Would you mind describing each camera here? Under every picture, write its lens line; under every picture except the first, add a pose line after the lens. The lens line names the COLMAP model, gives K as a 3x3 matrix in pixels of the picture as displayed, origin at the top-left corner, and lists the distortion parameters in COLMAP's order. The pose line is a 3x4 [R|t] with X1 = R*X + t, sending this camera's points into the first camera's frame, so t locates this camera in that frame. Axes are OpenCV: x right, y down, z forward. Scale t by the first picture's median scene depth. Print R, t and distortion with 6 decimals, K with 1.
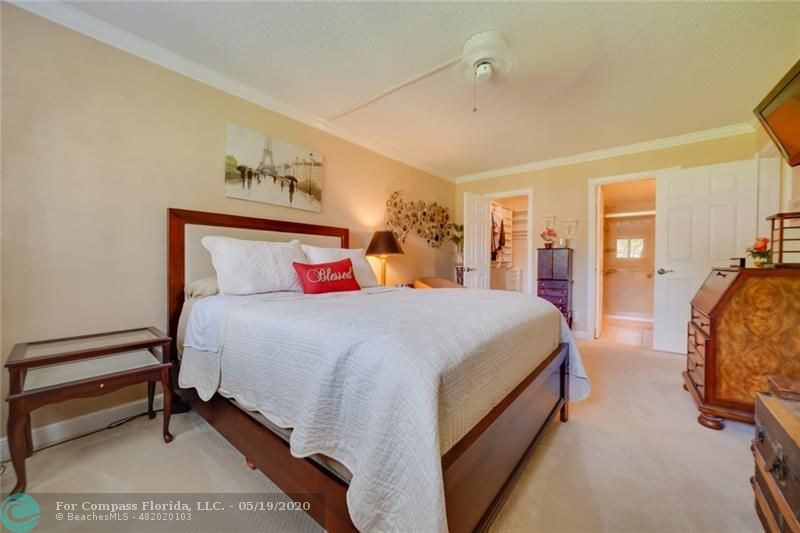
lens RADIAL K [[306.4, 0, 399.9], [0, 306.4, 266.8], [0, 0, 1]] dist [-0.019122, 0.005593]
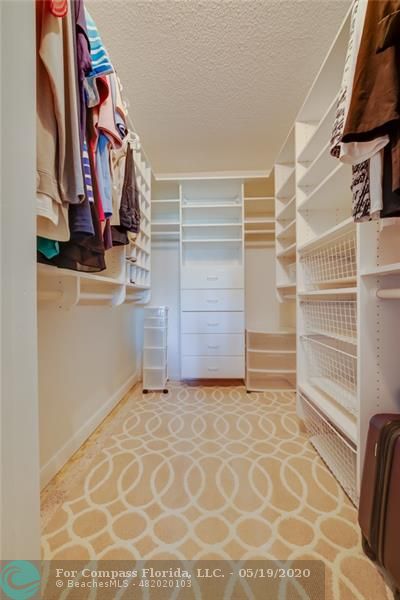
lens RADIAL K [[229.8, 0, 200.0], [0, 229.8, 300.4], [0, 0, 1]] dist [-0.019122, 0.005593]
pose [[0.805179, -0.010982, 0.592930, 0.243132], [0.017019, 0.999845, -0.004592, 0.001394], [-0.592788, 0.013789, 0.805241, 0.739266]]
